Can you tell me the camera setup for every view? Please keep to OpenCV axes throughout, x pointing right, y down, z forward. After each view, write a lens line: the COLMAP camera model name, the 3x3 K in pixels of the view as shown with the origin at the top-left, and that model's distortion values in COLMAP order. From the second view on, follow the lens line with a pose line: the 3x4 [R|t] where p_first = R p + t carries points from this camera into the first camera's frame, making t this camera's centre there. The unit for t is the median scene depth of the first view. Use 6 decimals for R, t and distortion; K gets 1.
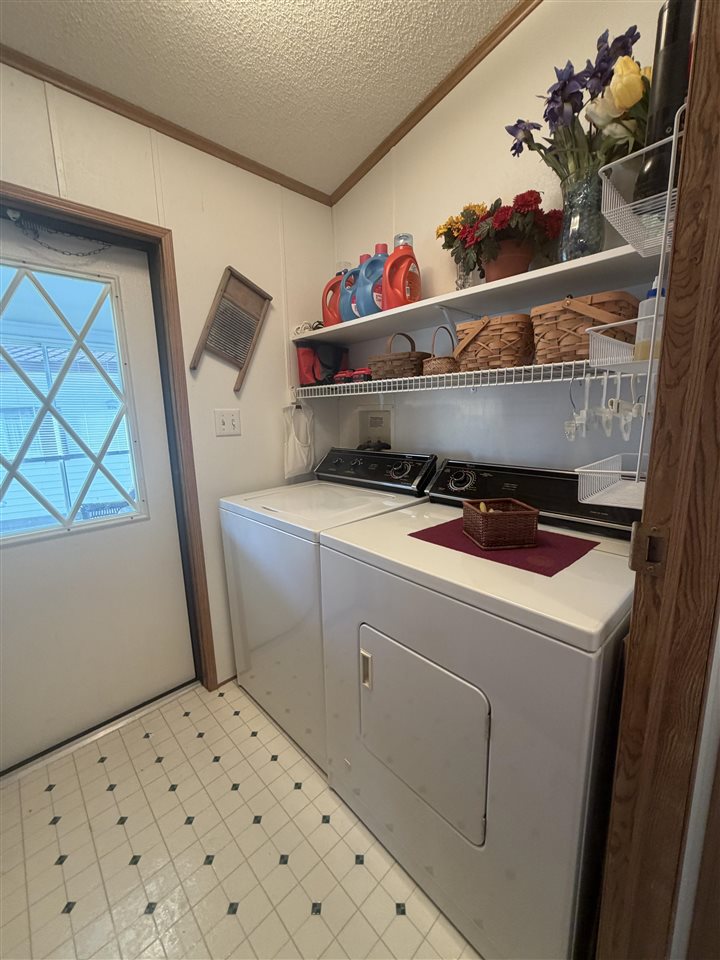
lens RADIAL K [[380.4, 0, 360.2], [0, 380.4, 479.8], [0, 0, 1]] dist [0.000064, -0.000176]
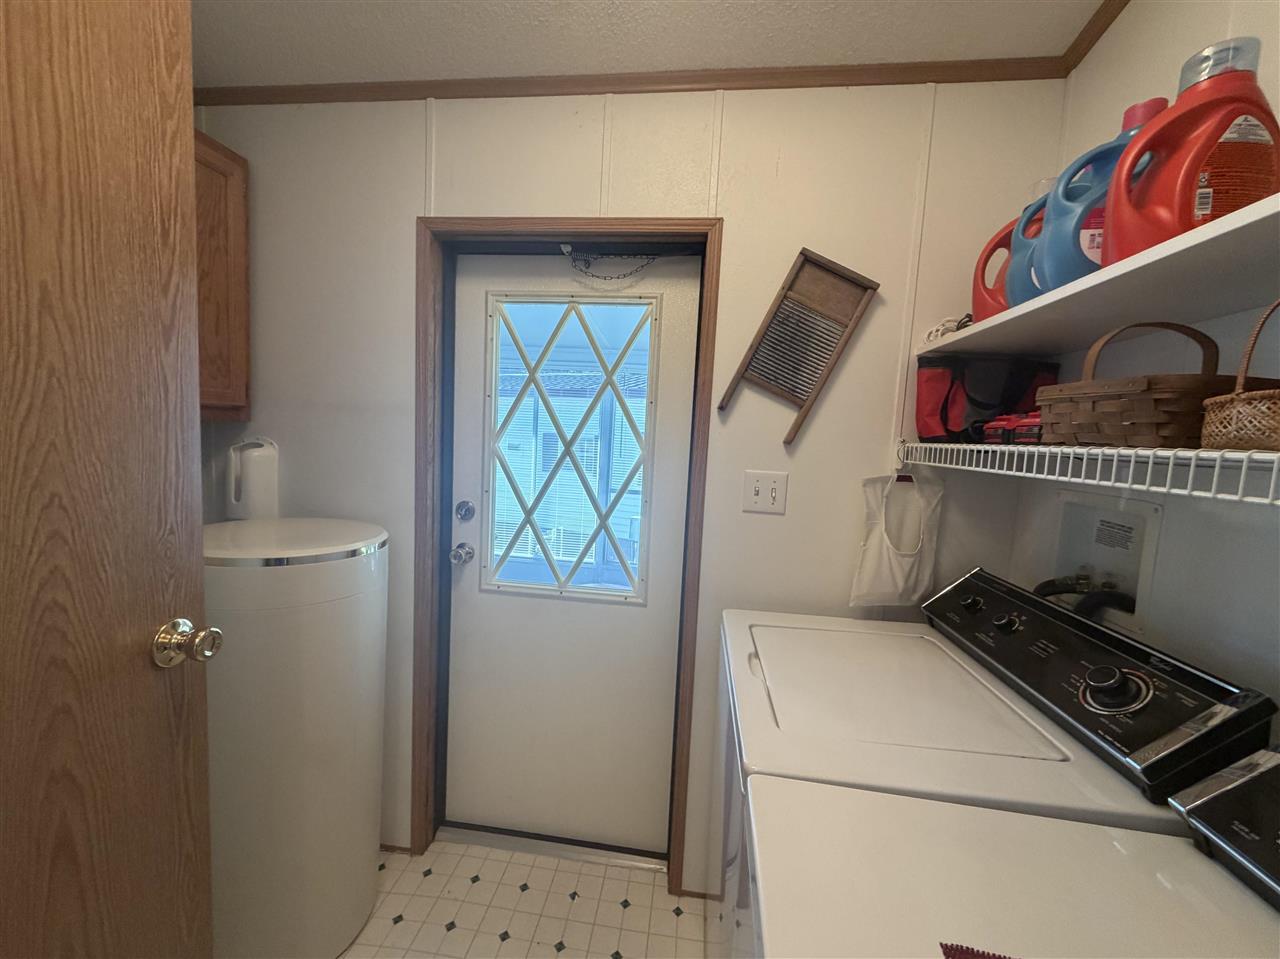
lens RADIAL K [[507.2, 0, 636.6], [0, 507.2, 481.3], [0, 0, 1]] dist [0.000064, -0.000176]
pose [[0.627521, 0.123042, -0.768816, 0.169260], [-0.203955, 0.978931, -0.009802, -0.125384], [0.751412, 0.162955, 0.639395, 0.328894]]
